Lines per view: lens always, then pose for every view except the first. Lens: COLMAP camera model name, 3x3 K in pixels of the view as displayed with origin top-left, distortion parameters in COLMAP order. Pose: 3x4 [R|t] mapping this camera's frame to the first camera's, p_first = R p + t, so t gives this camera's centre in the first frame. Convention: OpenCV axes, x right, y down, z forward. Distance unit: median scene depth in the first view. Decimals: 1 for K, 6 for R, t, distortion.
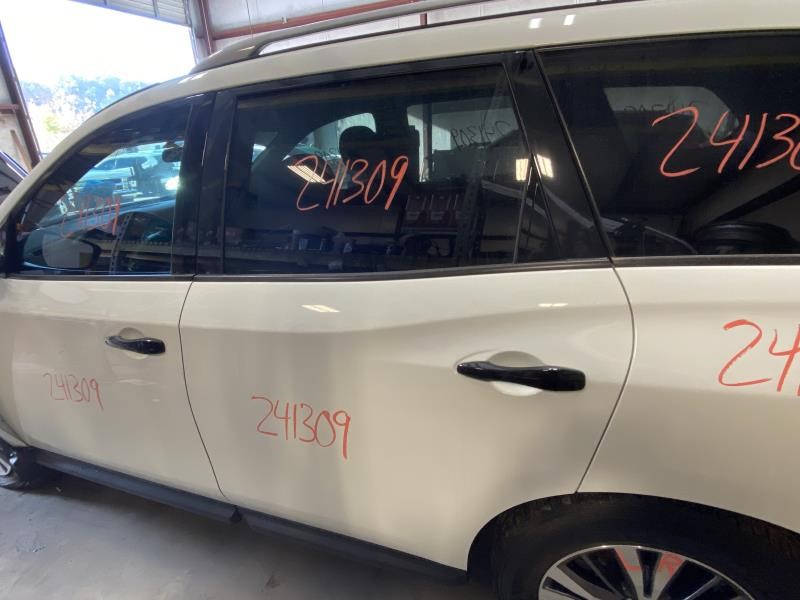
lens RADIAL K [[435.0, 0, 423.5], [0, 435.0, 297.6], [0, 0, 1]] dist [0.038844, -0.023932]
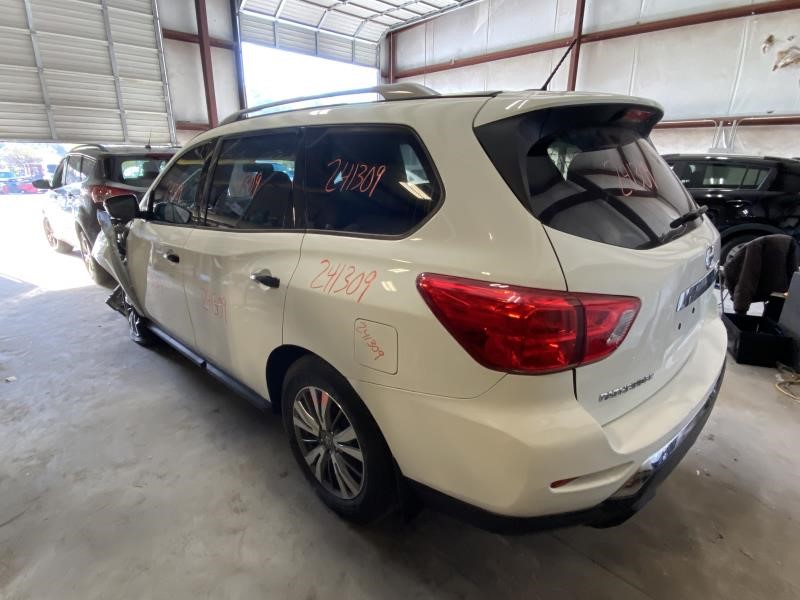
lens RADIAL K [[435.0, 0, 423.5], [0, 435.0, 297.6], [0, 0, 1]] dist [0.038844, -0.023932]
pose [[0.921198, 0.172794, -0.348621, 0.785438], [-0.191022, 0.981415, -0.018320, 0.073556], [0.338977, 0.083471, 0.937085, -0.320545]]
